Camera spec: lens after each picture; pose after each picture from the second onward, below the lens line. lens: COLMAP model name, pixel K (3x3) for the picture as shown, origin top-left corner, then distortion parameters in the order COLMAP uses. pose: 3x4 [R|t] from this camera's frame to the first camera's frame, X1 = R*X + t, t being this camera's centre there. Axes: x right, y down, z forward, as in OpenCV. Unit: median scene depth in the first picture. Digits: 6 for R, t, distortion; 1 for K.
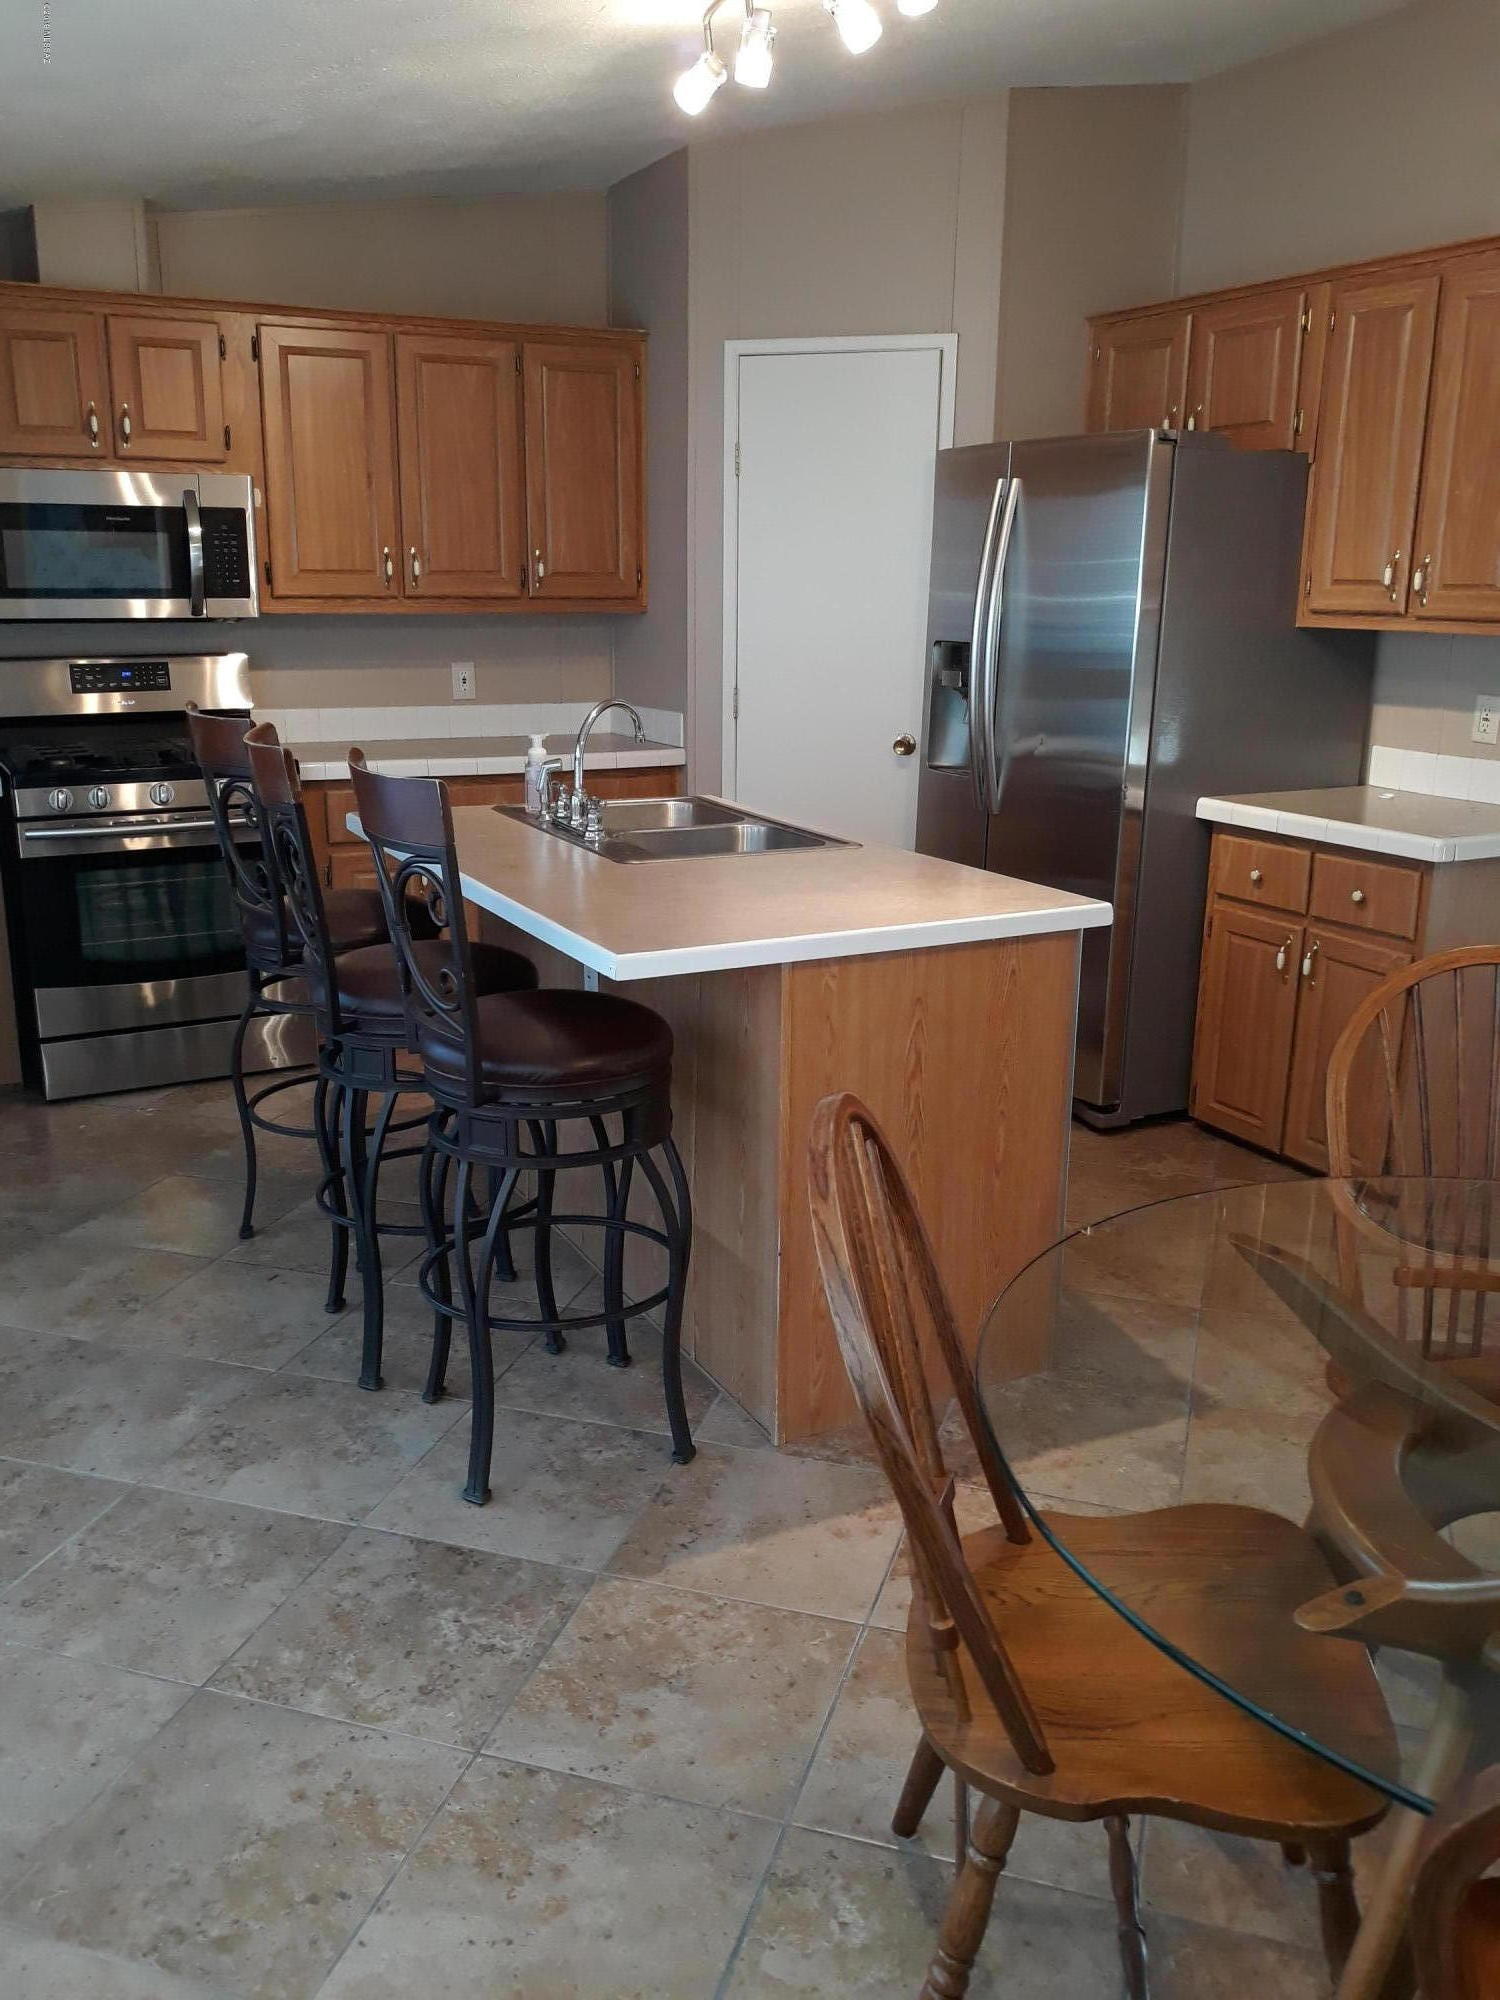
lens RADIAL K [[1650.5, 0, 740.1], [0, 1650.5, 995.8], [0, 0, 1]] dist [0.056184, -0.157717]
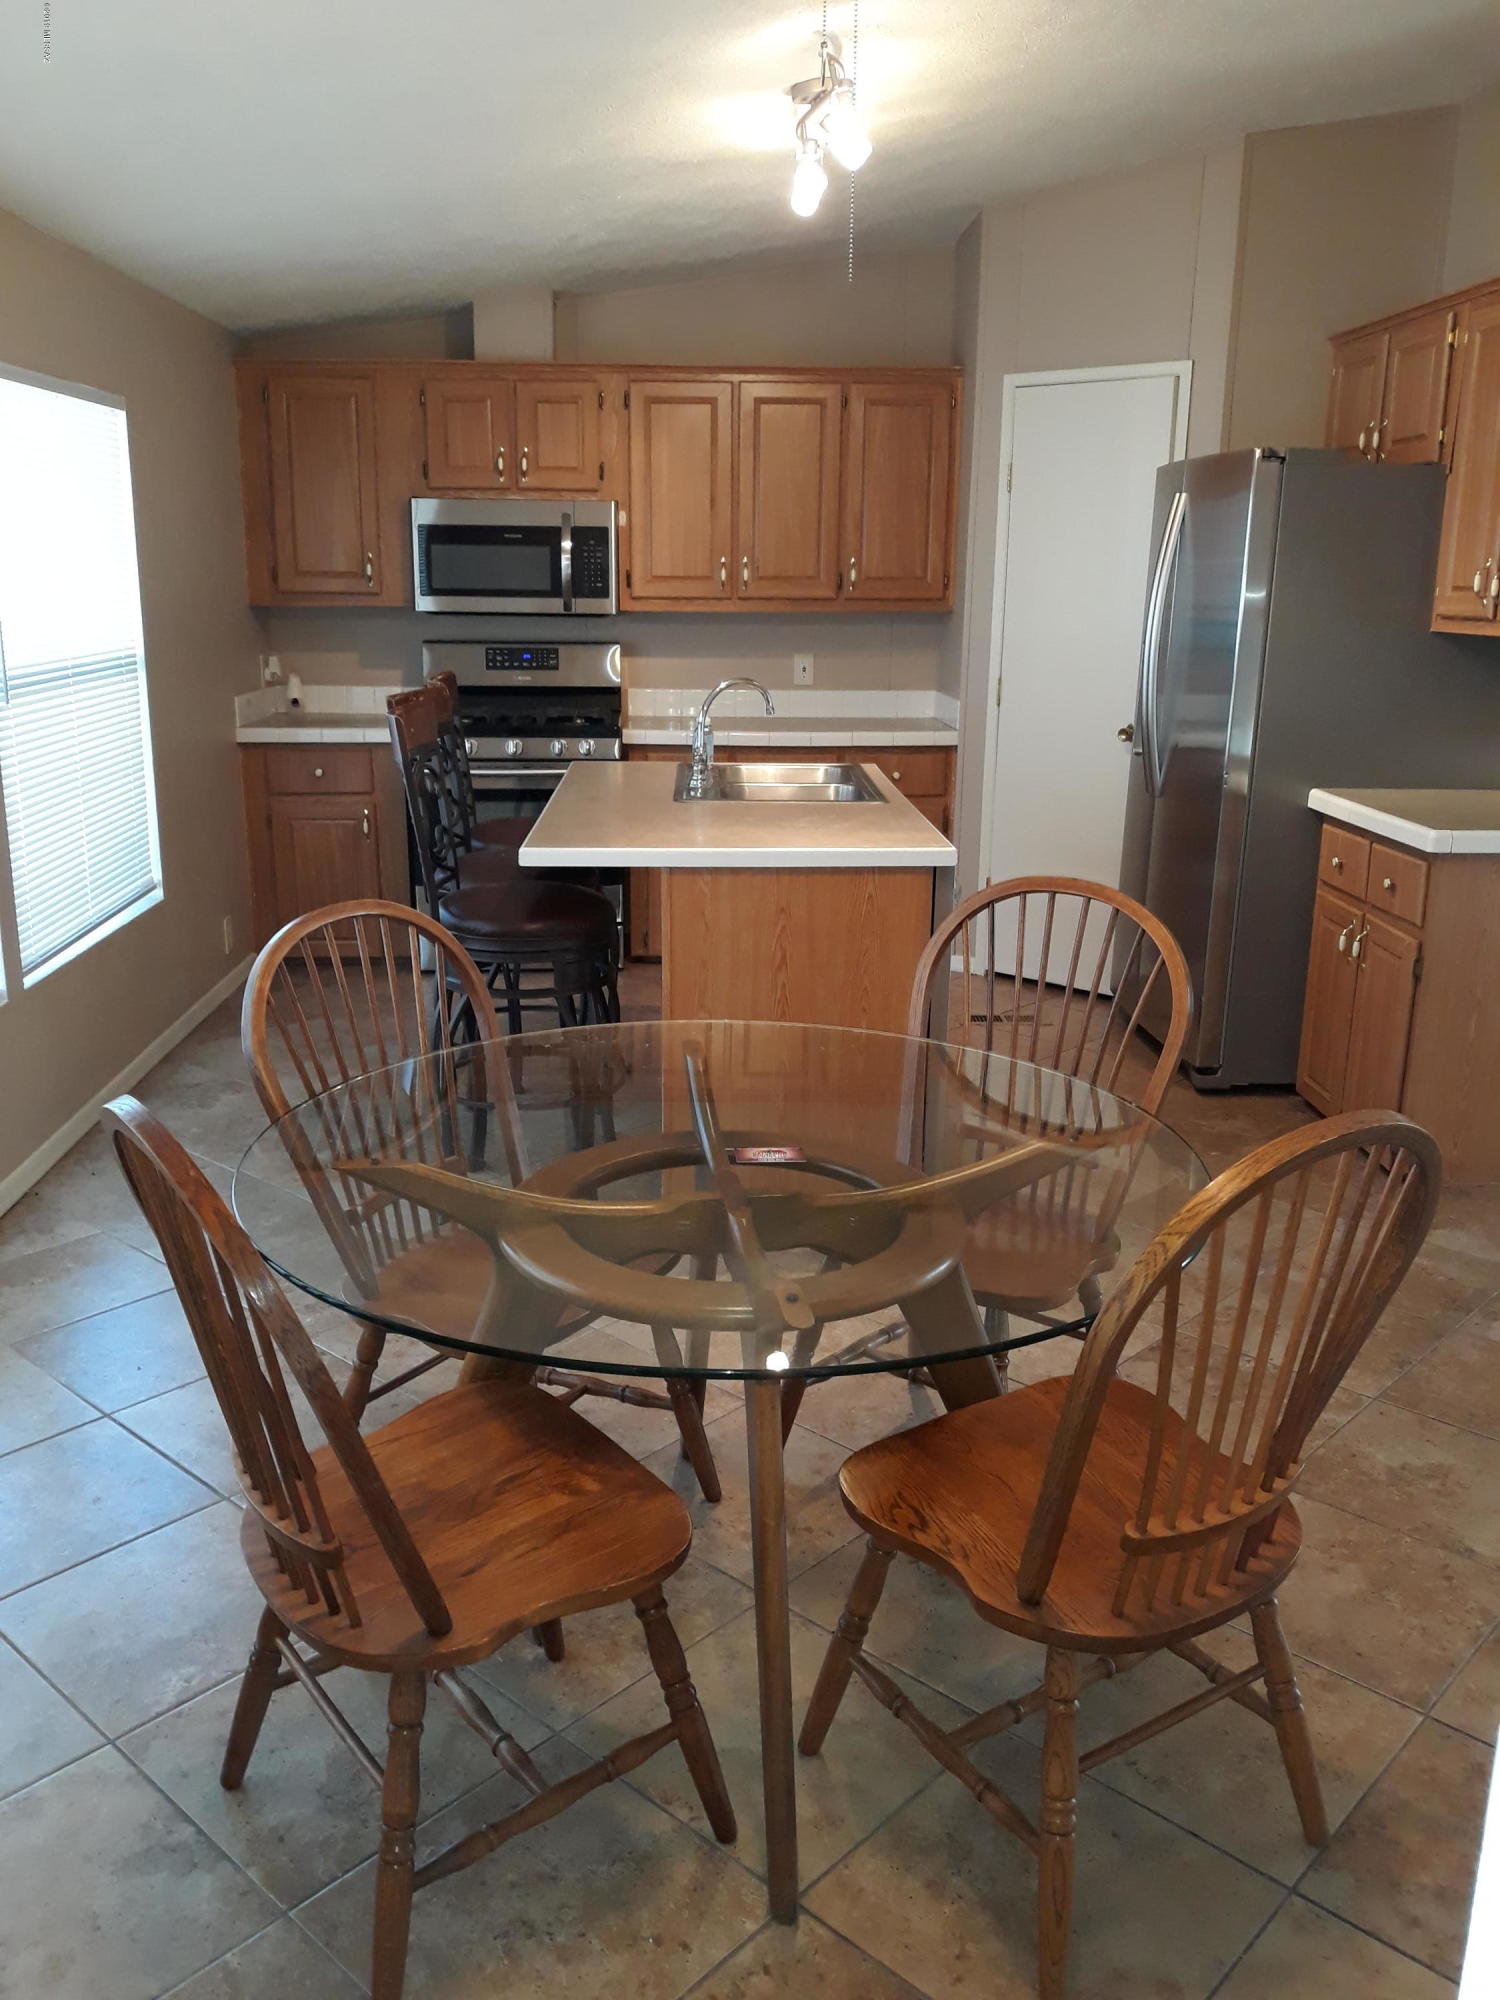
lens RADIAL K [[1650.5, 0, 740.1], [0, 1650.5, 995.8], [0, 0, 1]] dist [0.056184, -0.157717]
pose [[0.904326, 0.105742, -0.413537, 0.360394], [-0.106811, 0.994066, 0.020610, 0.027111], [0.413262, 0.025532, 0.910254, -0.107638]]
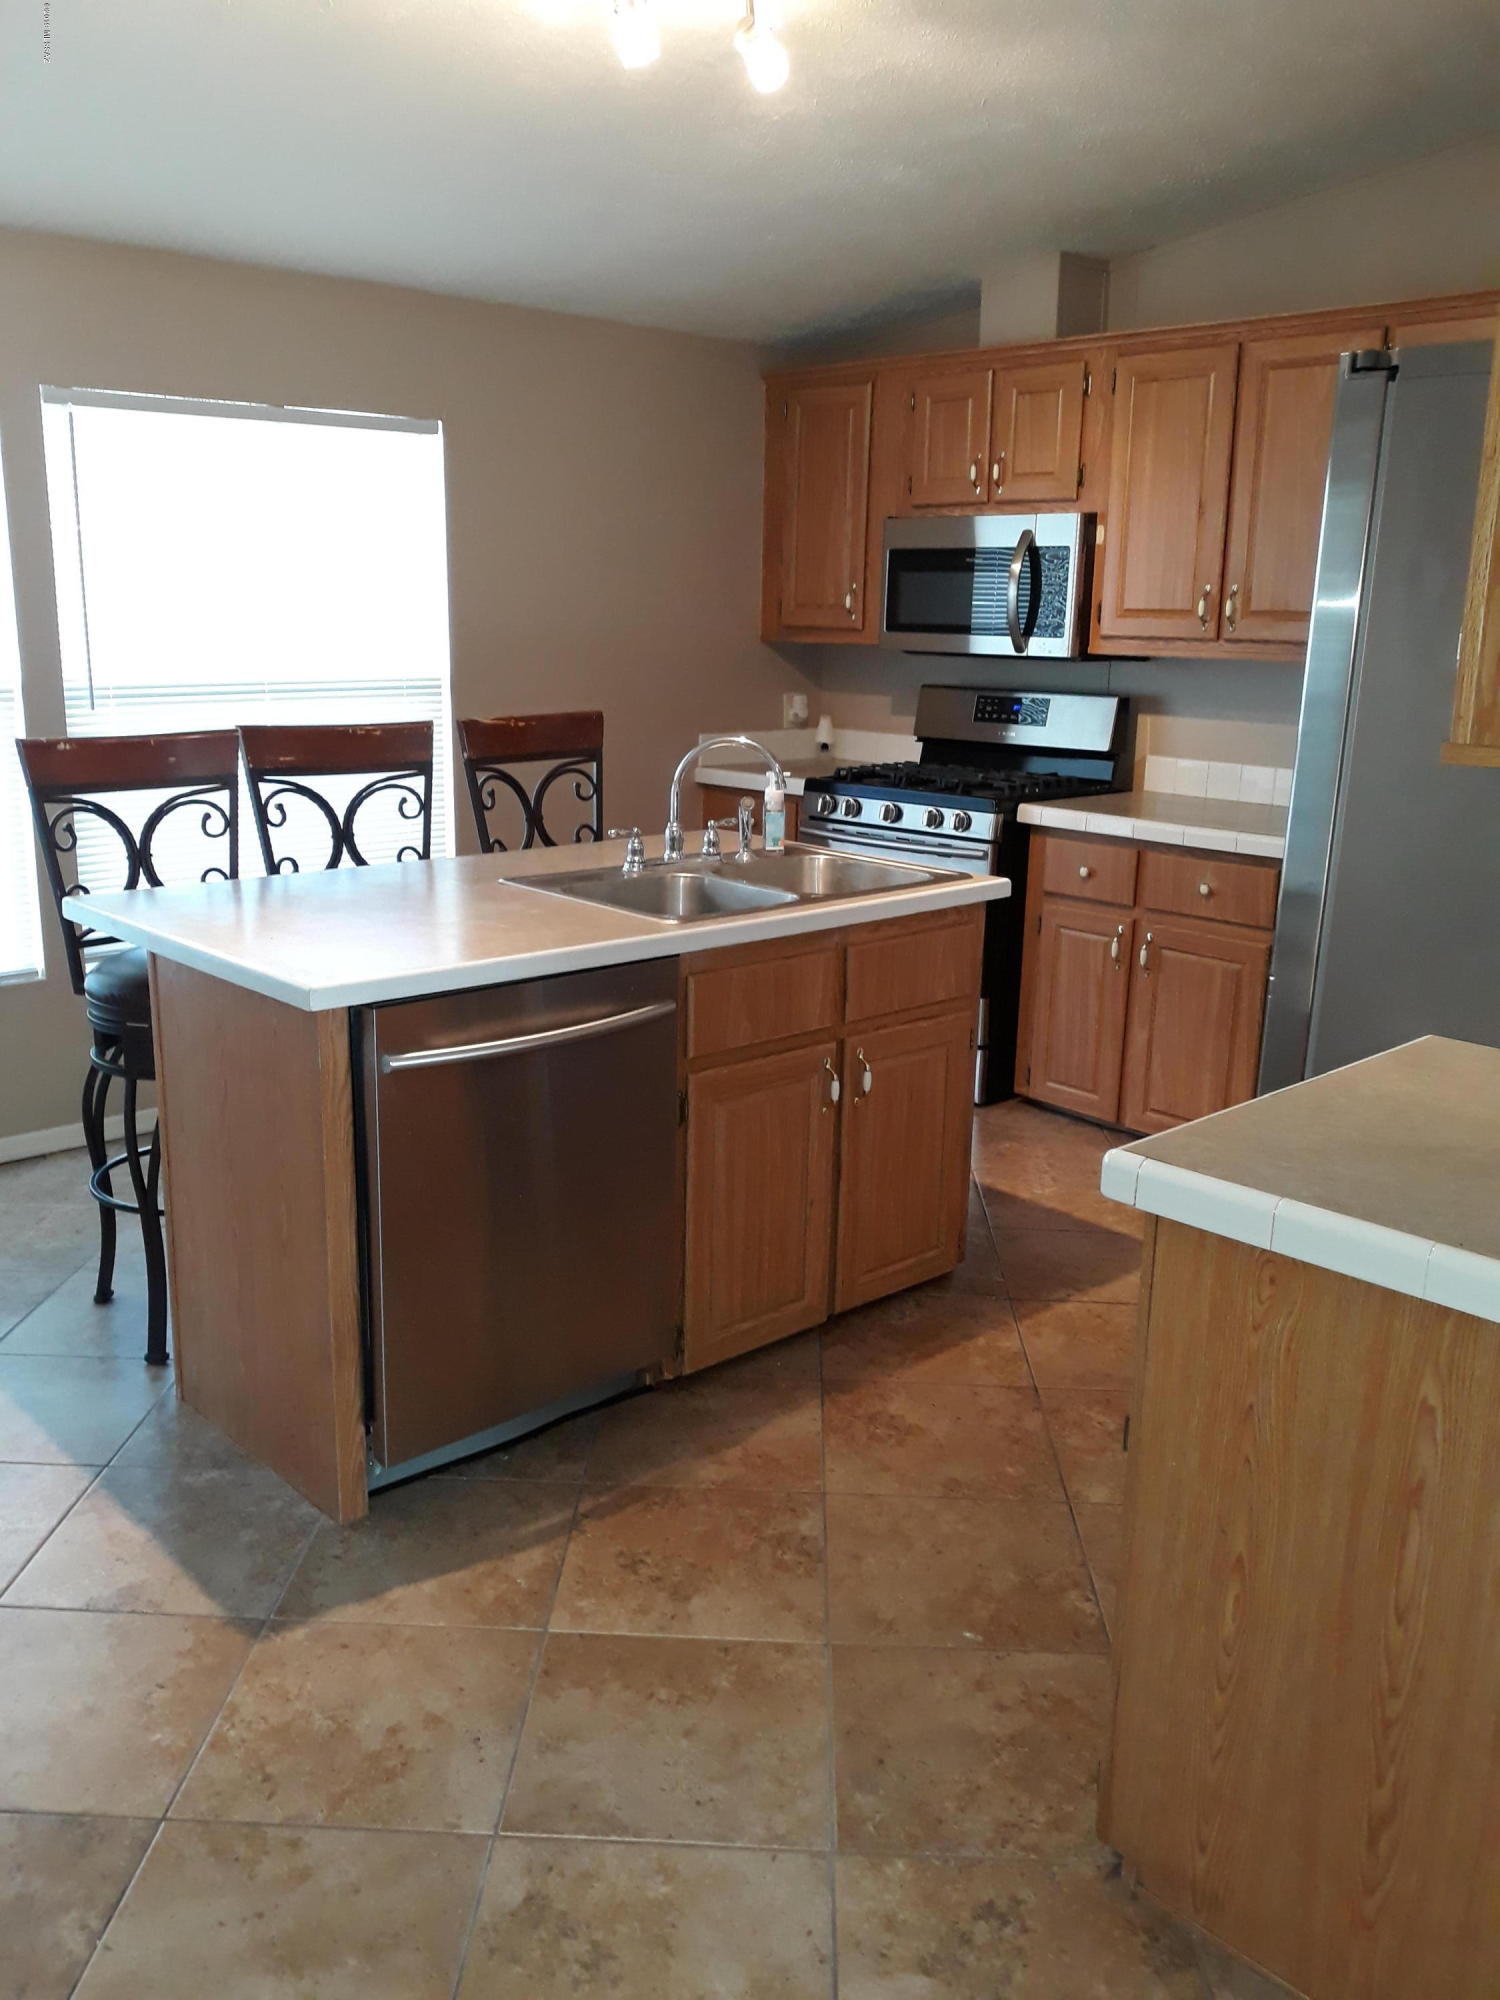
lens RADIAL K [[1650.5, 0, 740.1], [0, 1650.5, 995.8], [0, 0, 1]] dist [0.056184, -0.157717]
pose [[0.329928, 0.216842, -0.918764, 0.608869], [-0.247763, 0.959032, 0.137374, -0.124891], [0.910912, 0.182313, 0.370137, 0.507381]]
